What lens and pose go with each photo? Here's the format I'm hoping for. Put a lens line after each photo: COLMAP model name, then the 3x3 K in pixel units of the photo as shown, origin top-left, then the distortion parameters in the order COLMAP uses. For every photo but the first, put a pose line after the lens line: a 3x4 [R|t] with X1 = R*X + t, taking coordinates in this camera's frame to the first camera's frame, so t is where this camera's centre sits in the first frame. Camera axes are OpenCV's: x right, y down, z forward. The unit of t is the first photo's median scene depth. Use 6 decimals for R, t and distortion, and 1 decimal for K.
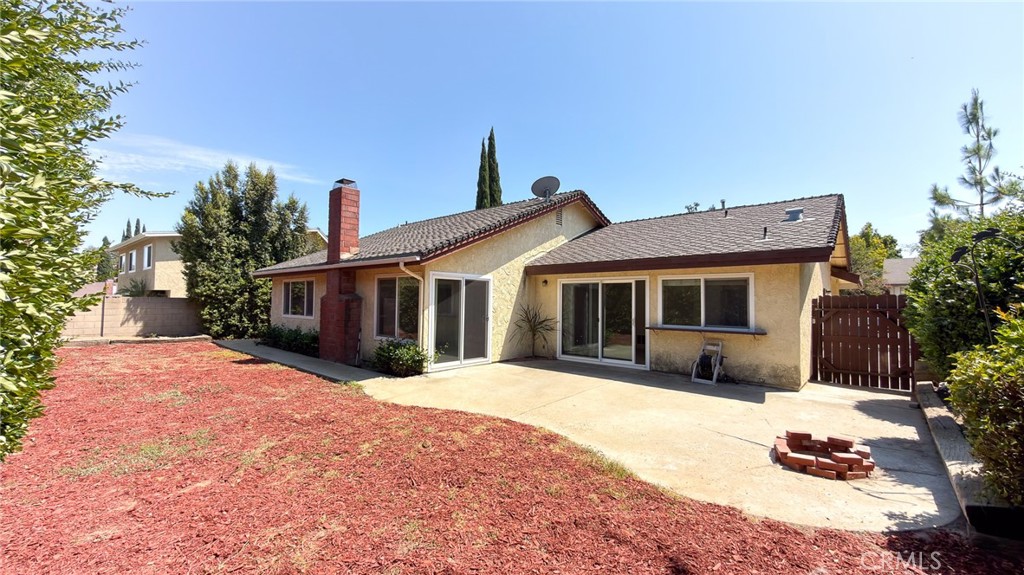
lens RADIAL K [[423.1, 0, 512.7], [0, 423.1, 289.8], [0, 0, 1]] dist [-0.002460, -0.000090]
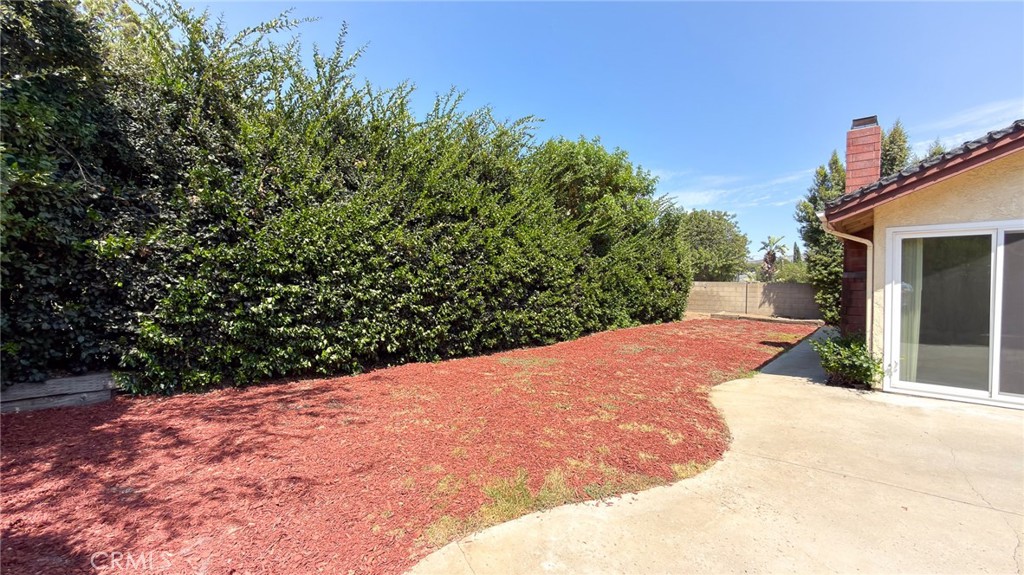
lens RADIAL K [[423.1, 0, 512.7], [0, 423.1, 289.6], [0, 0, 1]] dist [-0.002460, -0.000090]
pose [[-0.110310, -0.008839, -0.993858, 0.378071], [0.022350, 0.999686, -0.011371, 0.033069], [0.993646, -0.023467, -0.110078, 0.418683]]
